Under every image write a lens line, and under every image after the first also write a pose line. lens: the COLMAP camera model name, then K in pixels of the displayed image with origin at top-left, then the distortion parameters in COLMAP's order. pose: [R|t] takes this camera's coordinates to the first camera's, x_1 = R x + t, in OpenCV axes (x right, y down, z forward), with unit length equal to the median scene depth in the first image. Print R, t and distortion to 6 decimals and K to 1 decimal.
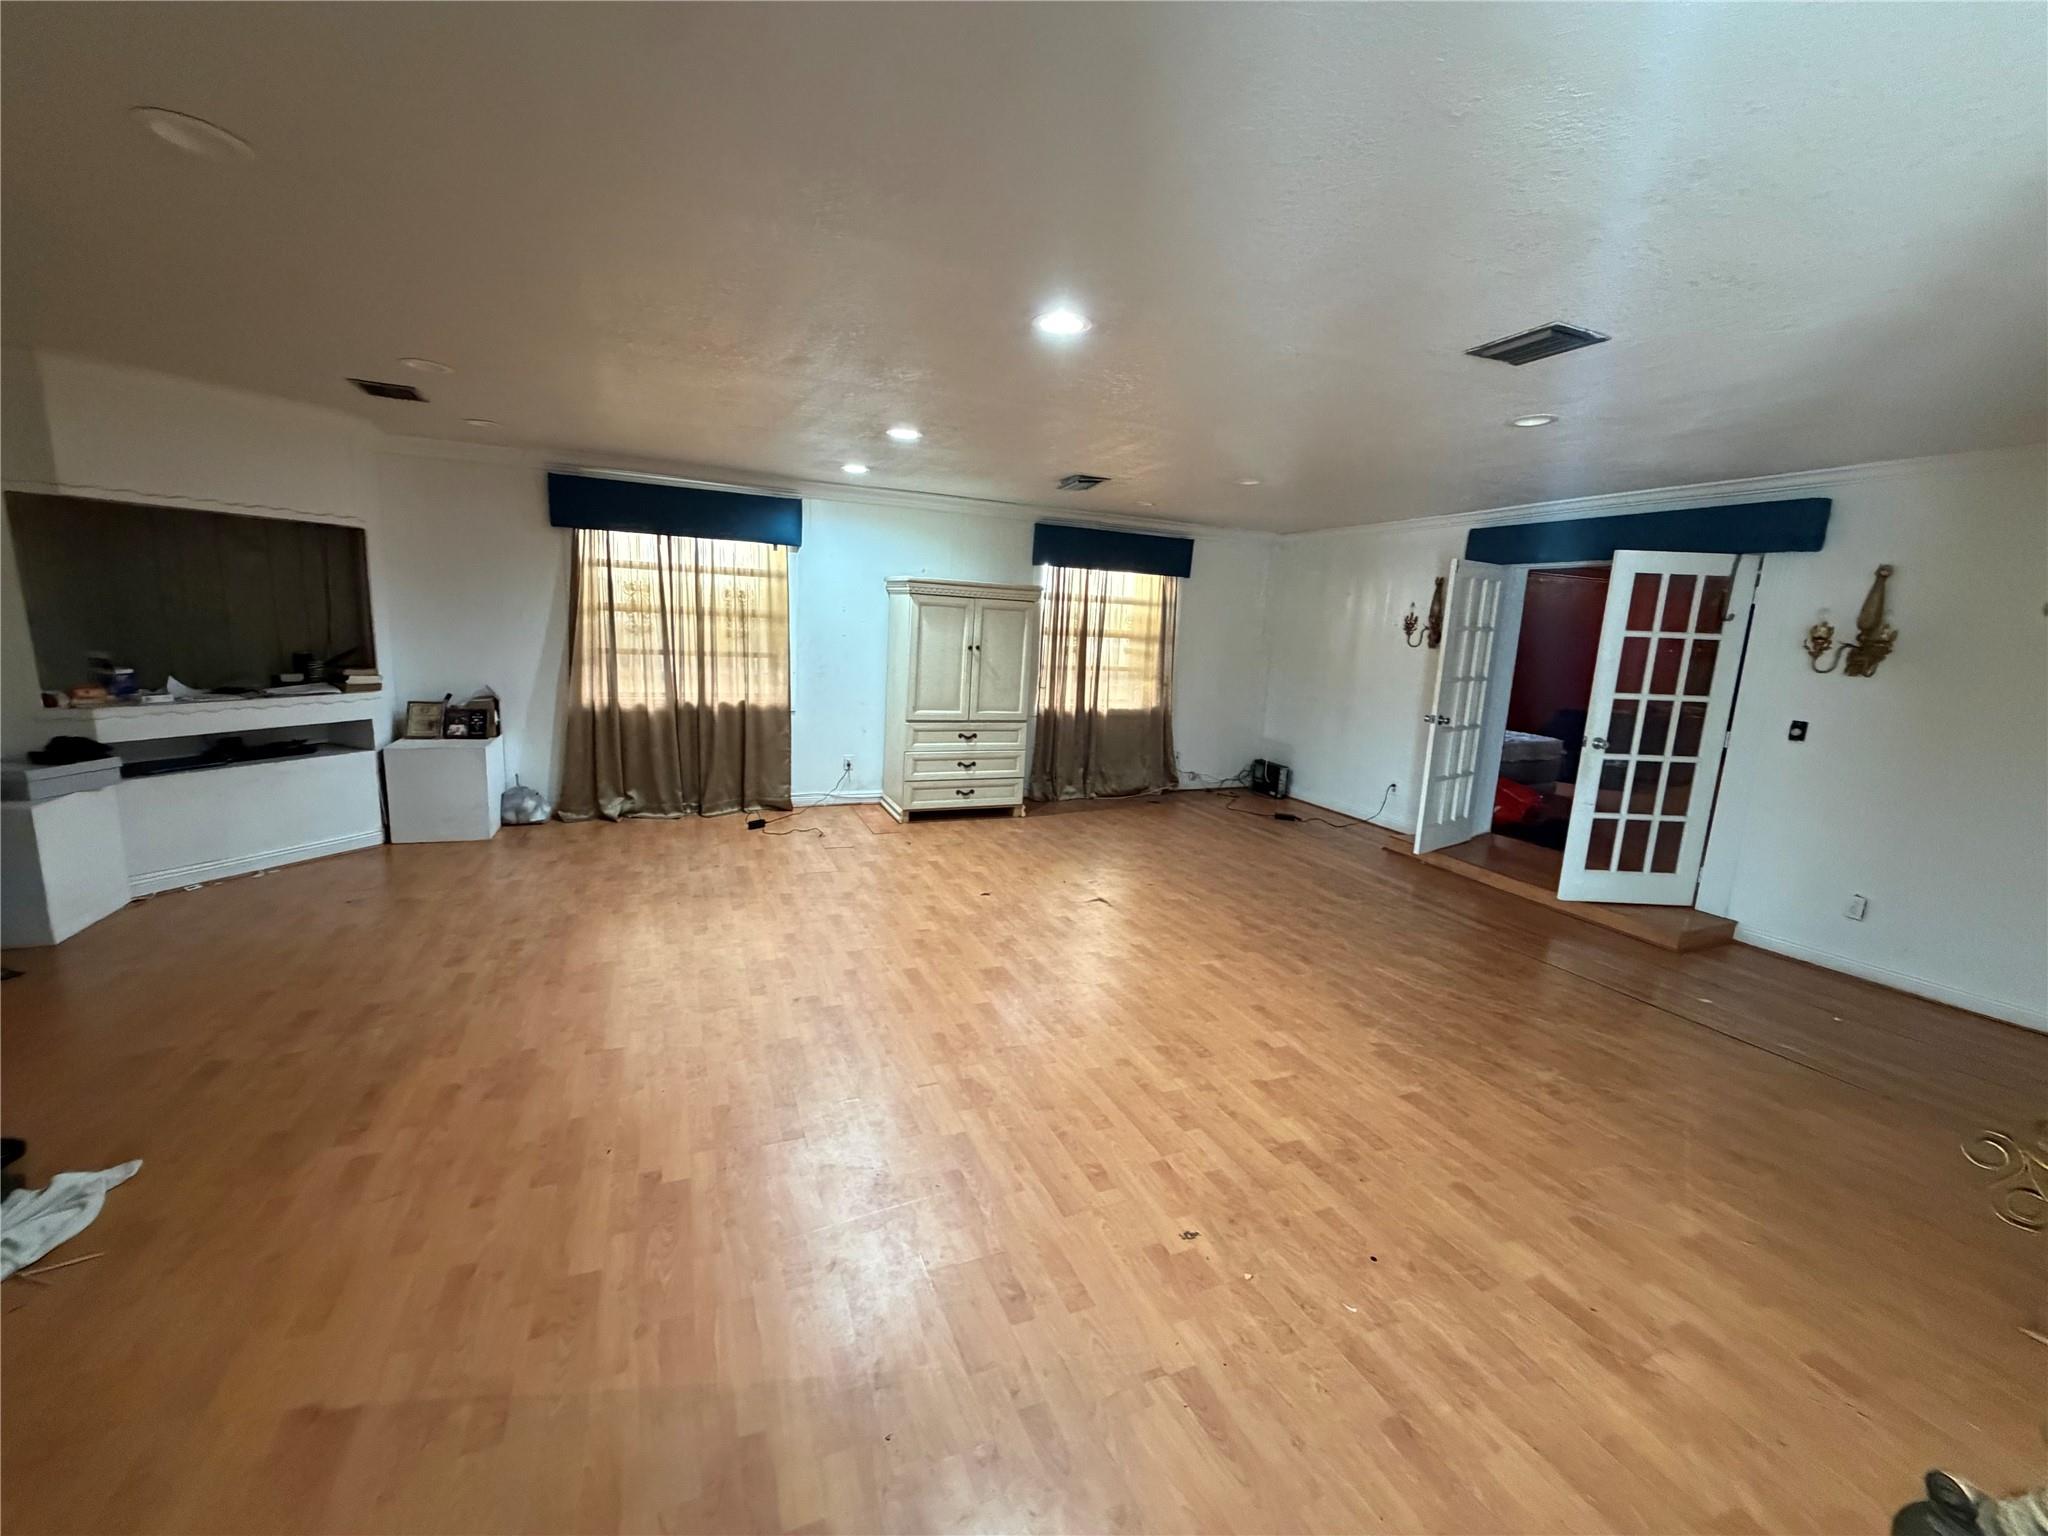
lens RADIAL K [[820.6, 0, 1021.8], [0, 820.6, 766.3], [0, 0, 1]] dist [0.000706, -0.000469]
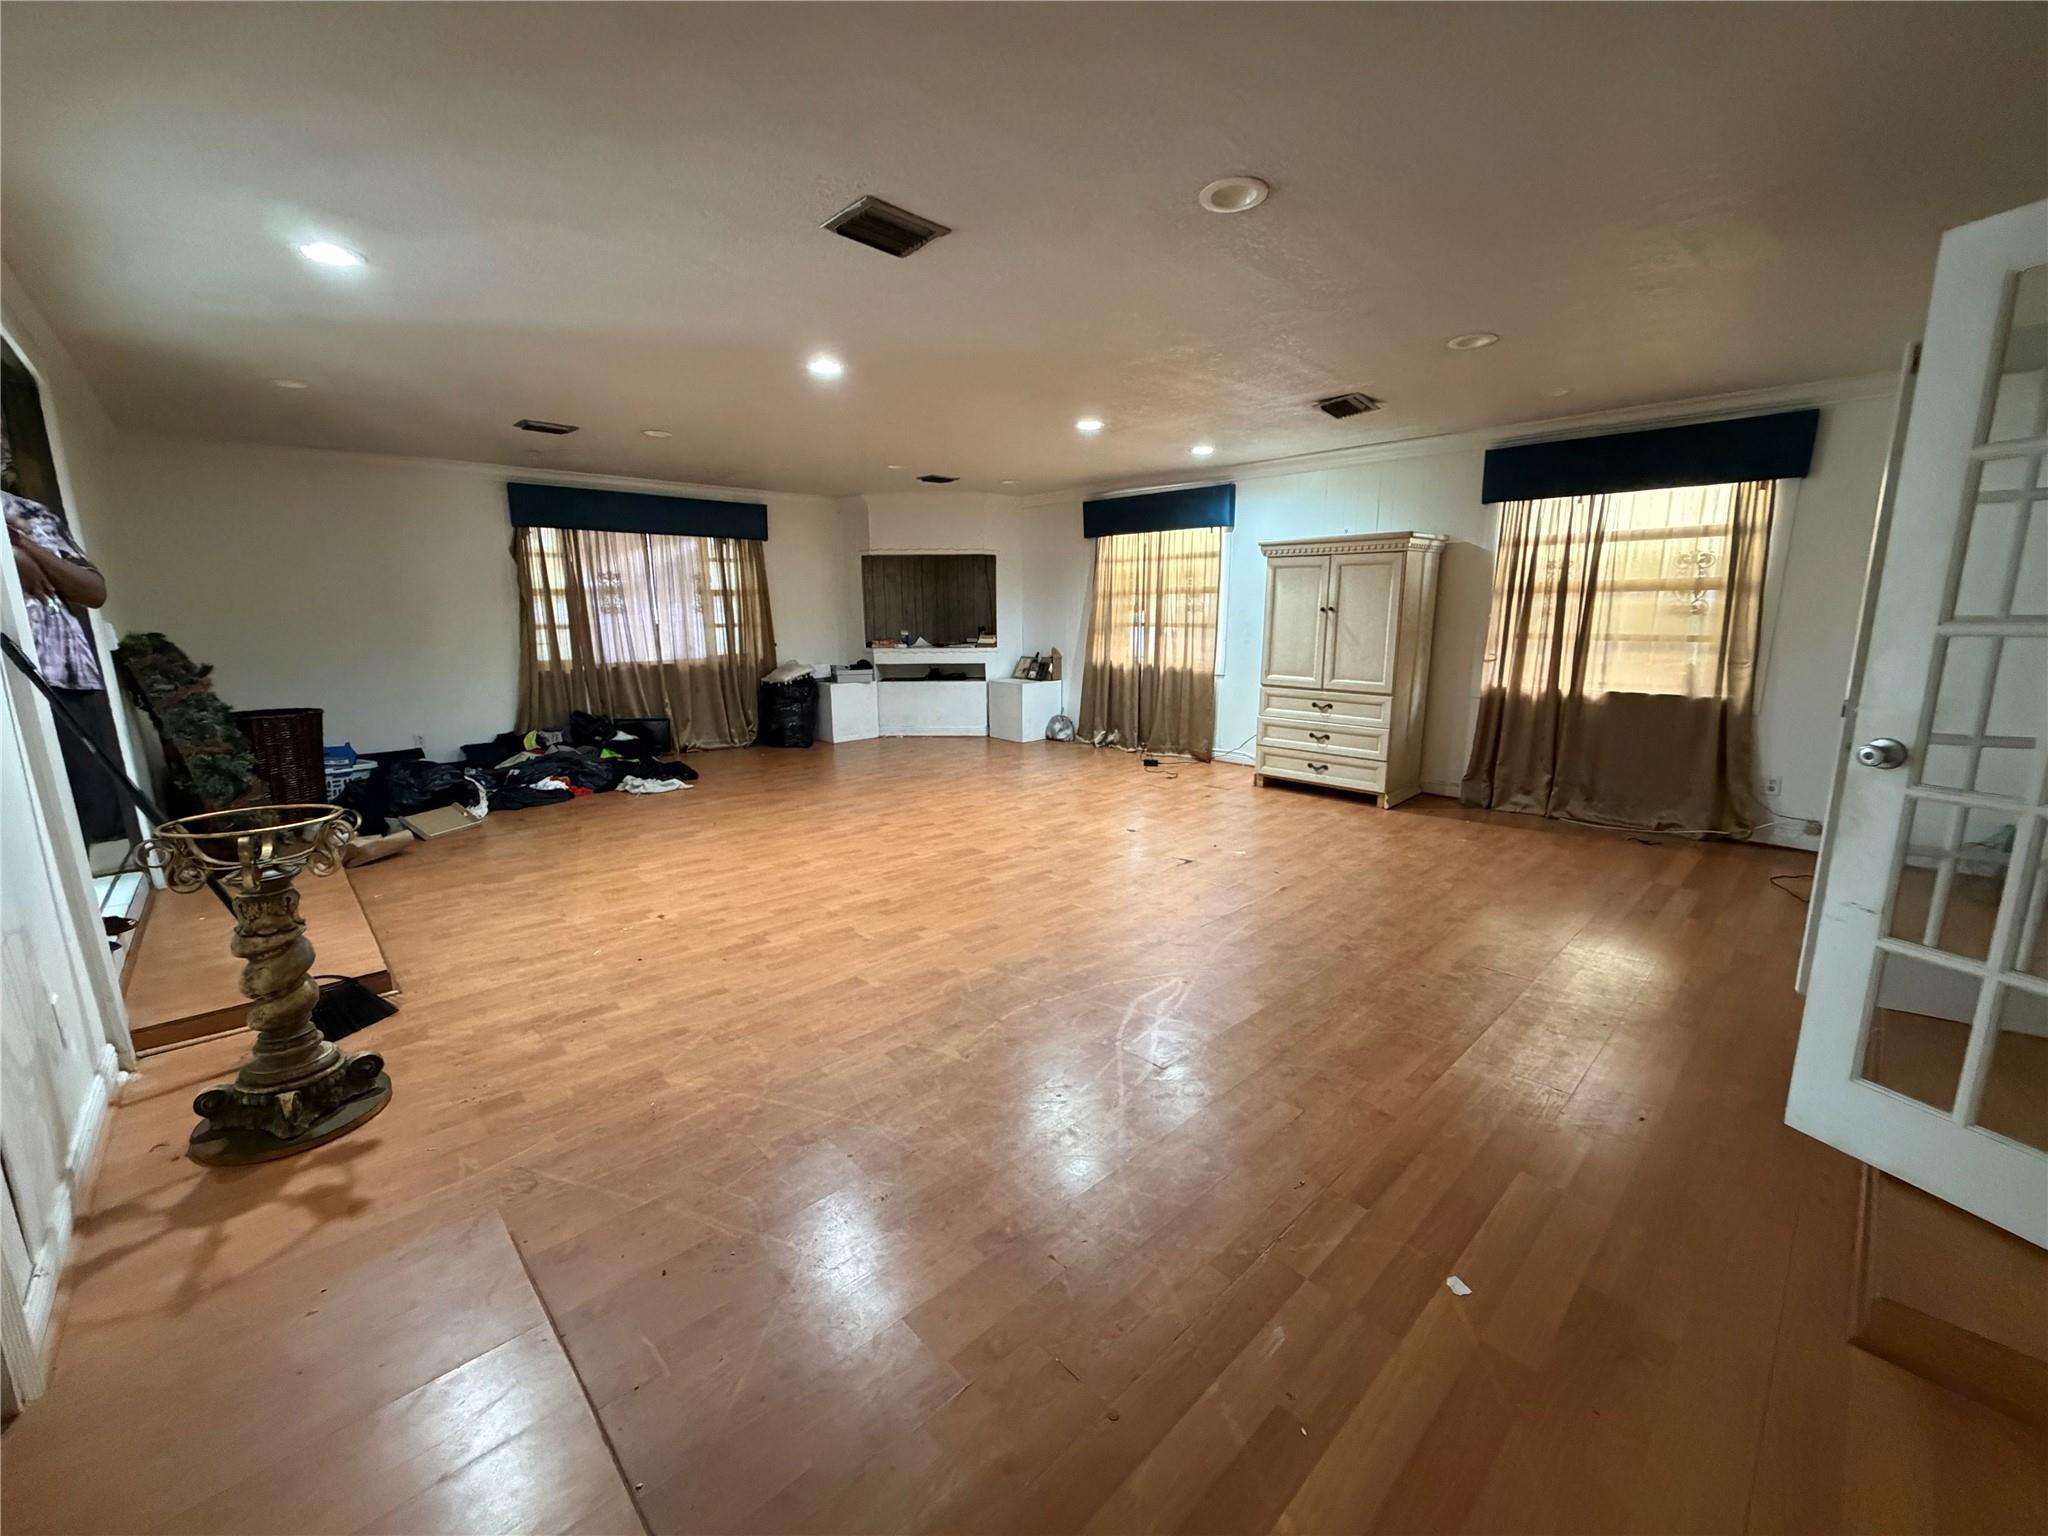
lens RADIAL K [[820.6, 0, 1021.8], [0, 820.6, 771.3], [0, 0, 1]] dist [0.000706, -0.000469]
pose [[0.339753, 0.132037, -0.931201, 0.774047], [-0.144275, 0.985695, 0.087124, 0.004754], [0.929383, 0.104748, 0.353942, 0.406371]]
